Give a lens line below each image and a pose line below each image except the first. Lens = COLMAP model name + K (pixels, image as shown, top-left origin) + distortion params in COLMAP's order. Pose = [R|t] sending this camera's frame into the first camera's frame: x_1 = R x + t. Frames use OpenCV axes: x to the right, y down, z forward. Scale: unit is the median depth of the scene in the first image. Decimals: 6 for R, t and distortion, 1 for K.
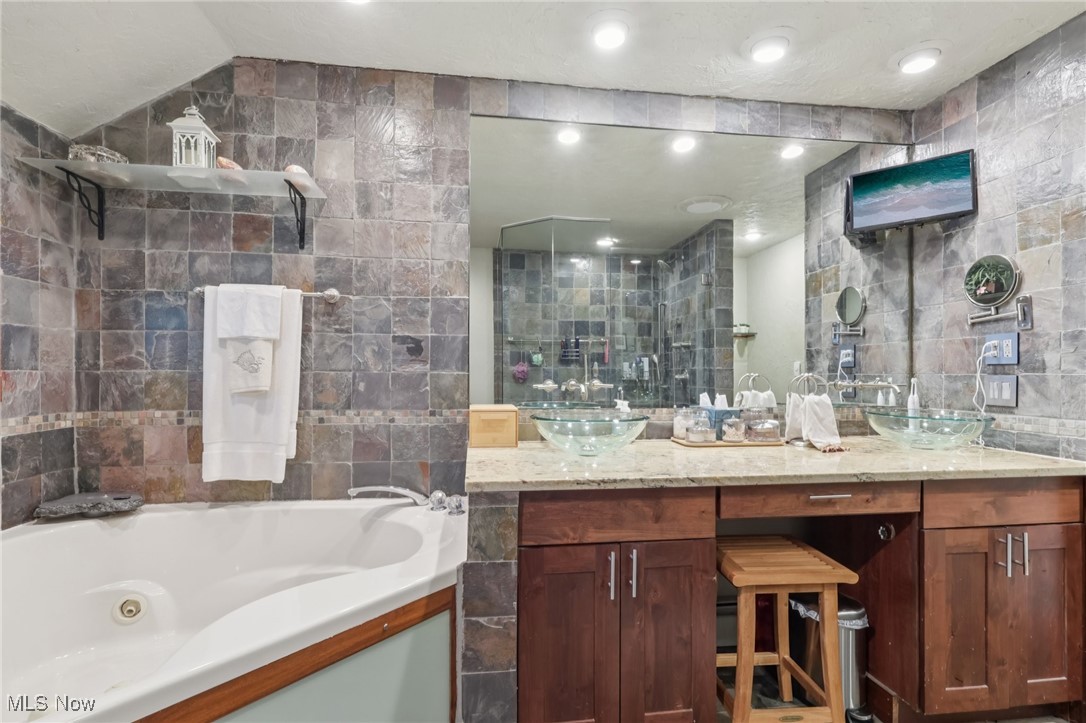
lens RADIAL K [[514.8, 0, 541.0], [0, 514.8, 368.4], [0, 0, 1]] dist [-0.003768, 0.000189]
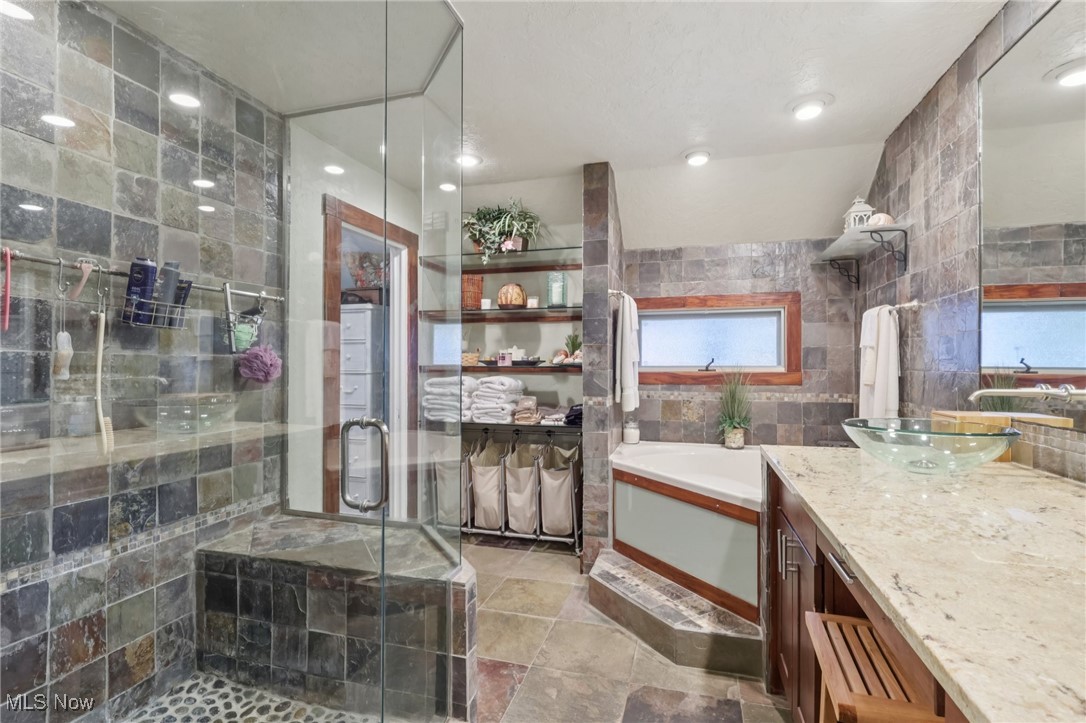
lens RADIAL K [[514.8, 0, 541.0], [0, 514.8, 368.4], [0, 0, 1]] dist [-0.003768, 0.000189]
pose [[-0.420402, -0.002051, -0.907336, 1.181884], [0.003344, 0.999987, -0.003810, 0.002521], [0.907332, -0.004635, -0.420390, 0.849819]]
